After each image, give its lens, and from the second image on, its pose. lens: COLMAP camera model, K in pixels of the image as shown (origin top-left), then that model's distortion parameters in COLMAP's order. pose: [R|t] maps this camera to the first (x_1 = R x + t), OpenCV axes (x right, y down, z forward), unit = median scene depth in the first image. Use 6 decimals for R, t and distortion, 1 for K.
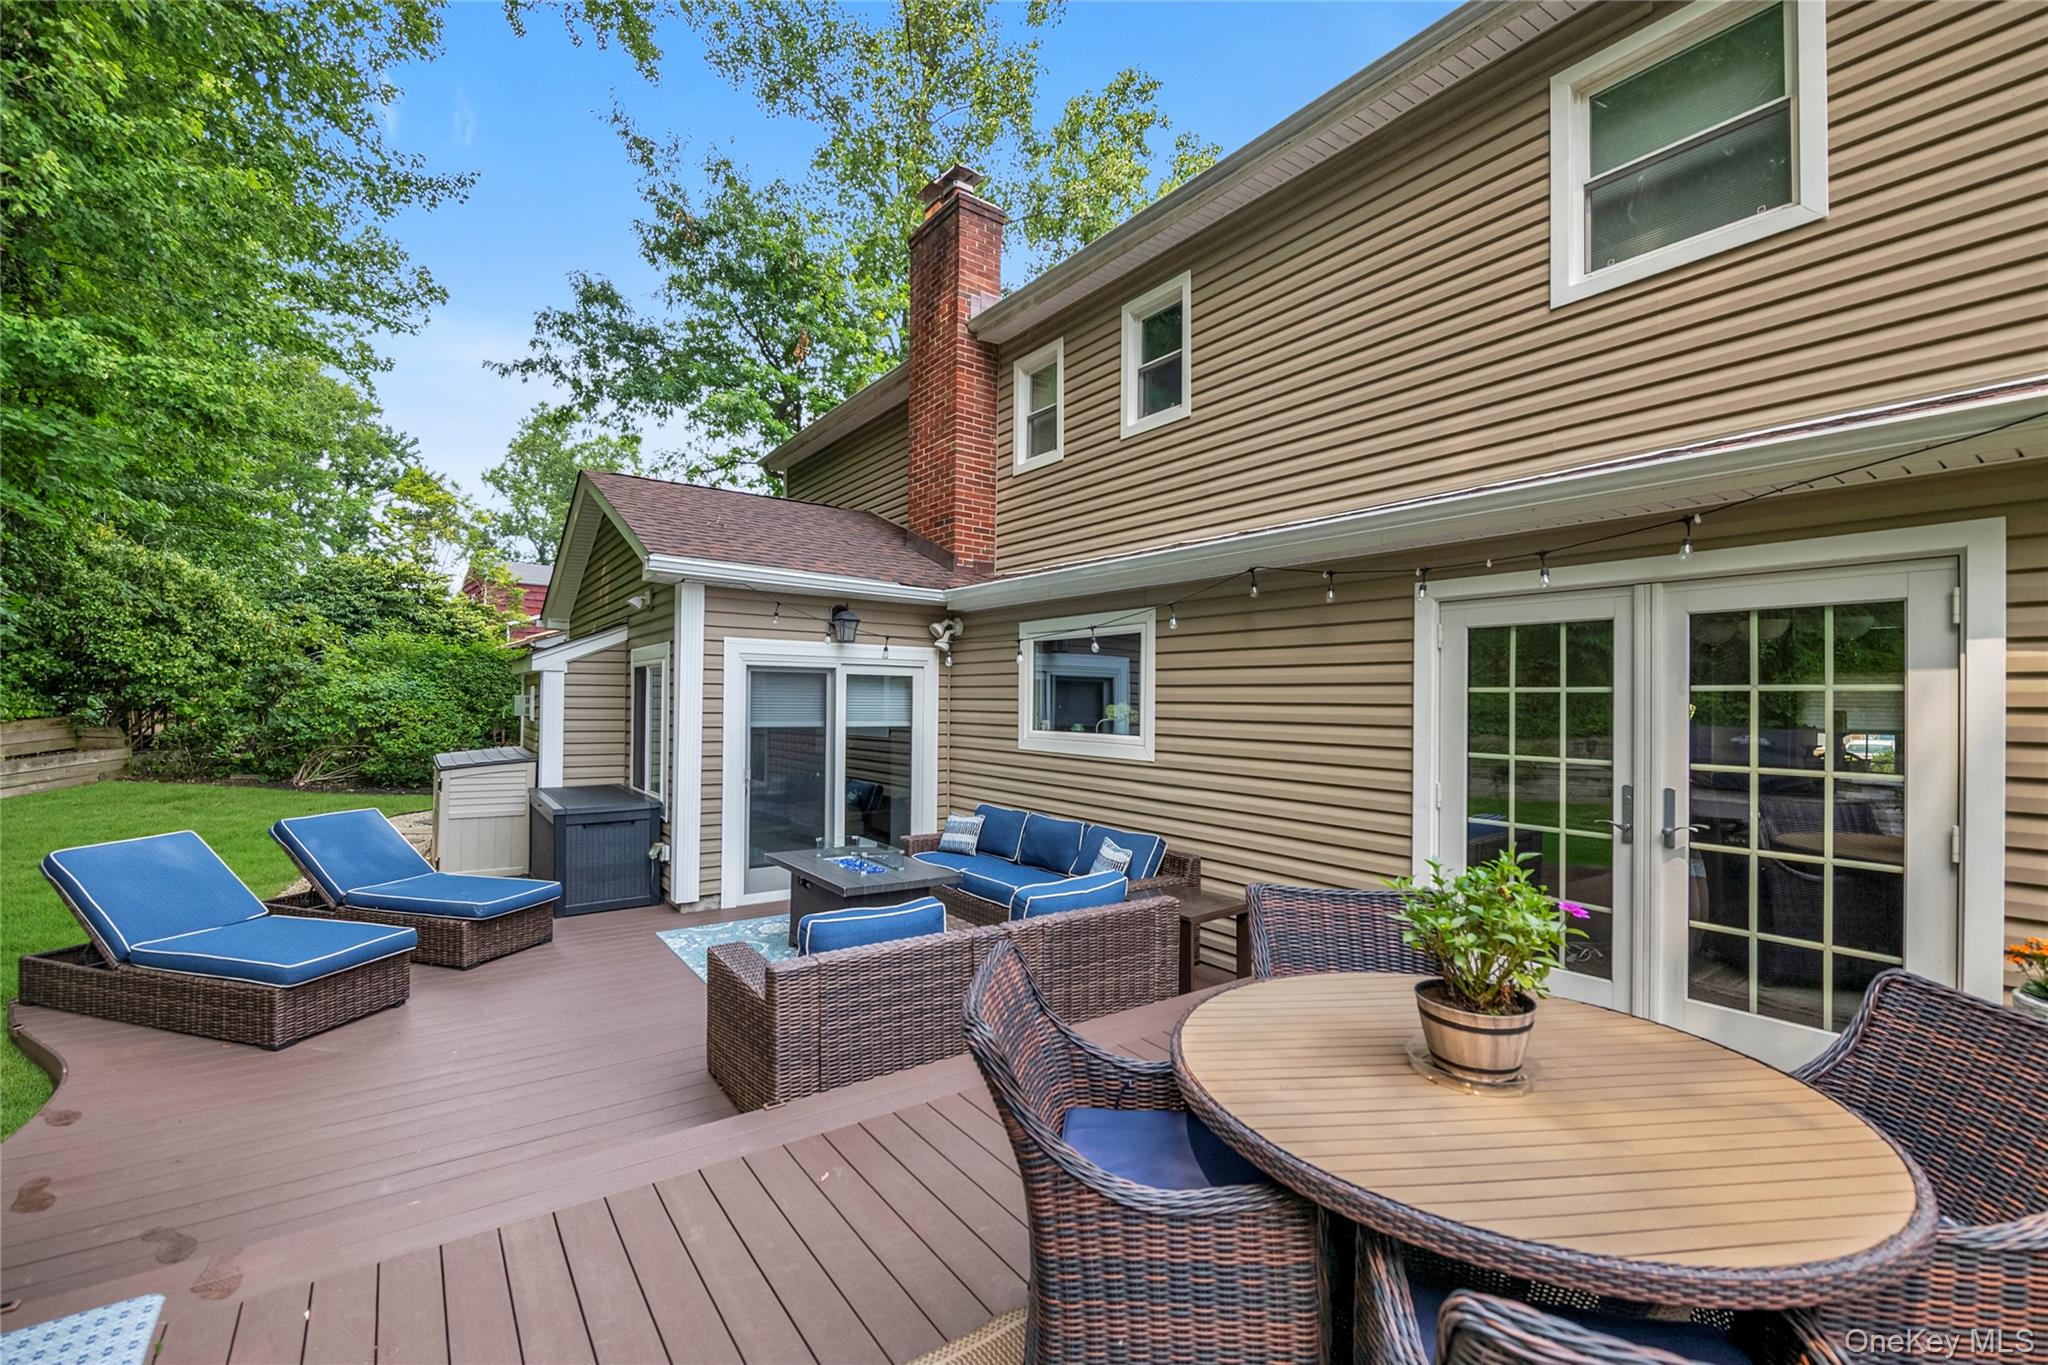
lens RADIAL K [[846.0, 0, 982.0], [0, 846.0, 690.4], [0, 0, 1]] dist [-0.001295, -0.000276]
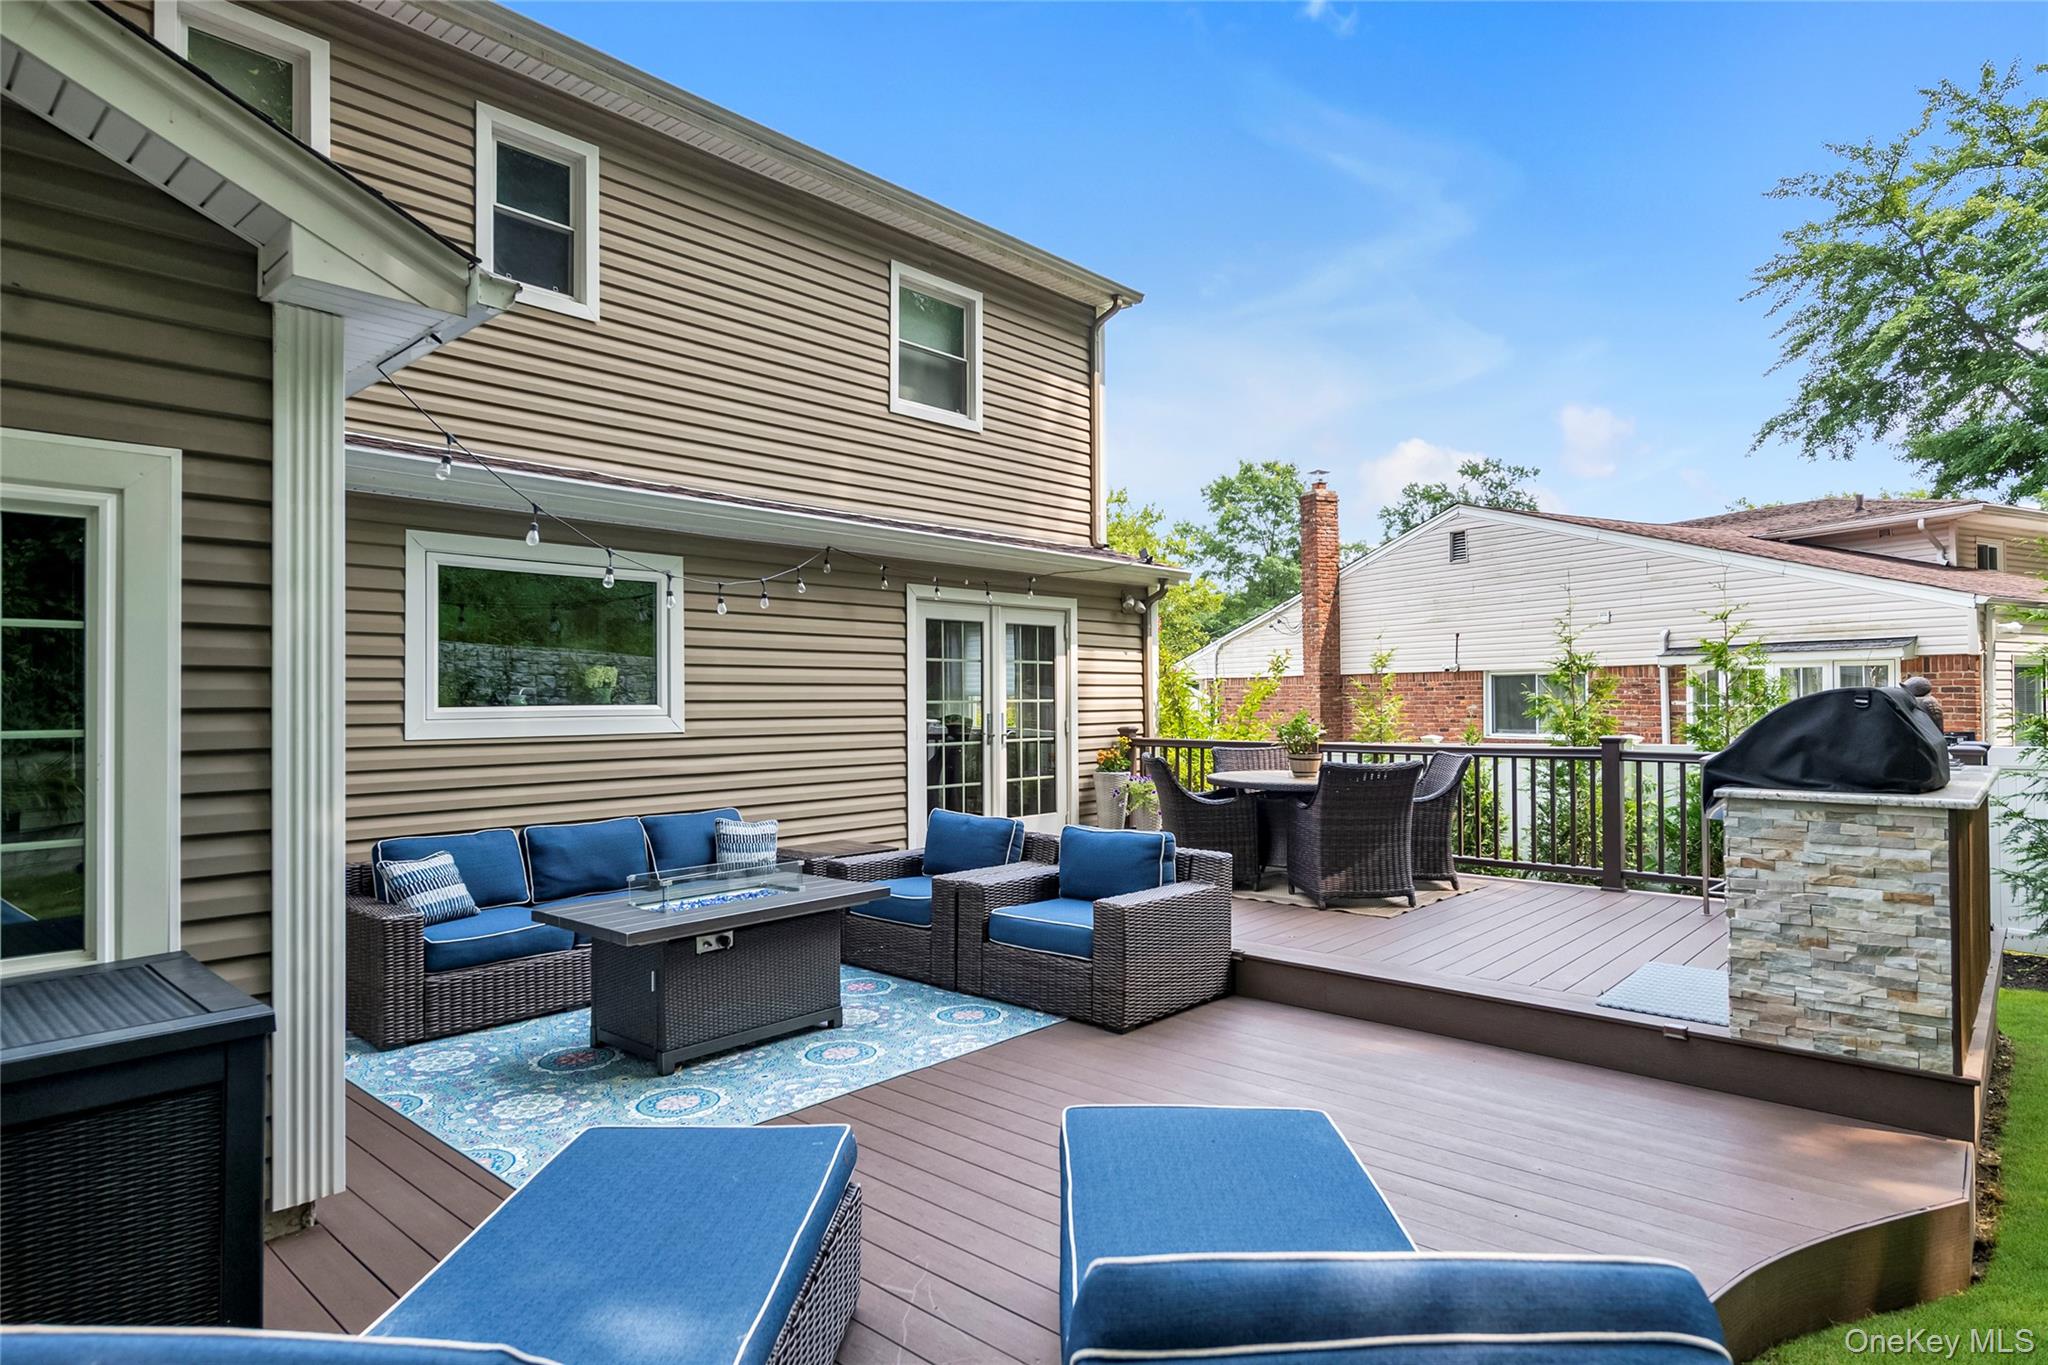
lens RADIAL K [[1123.0, 0, 1024.0], [0, 1123.0, 682.5], [0, 0, 1]] dist [0.008457, 0.000440]
pose [[-0.234077, 0.005833, 0.972201, -0.992654], [-0.005422, 0.999959, -0.007305, 0.037823], [-0.972203, -0.006982, -0.234036, 0.910100]]
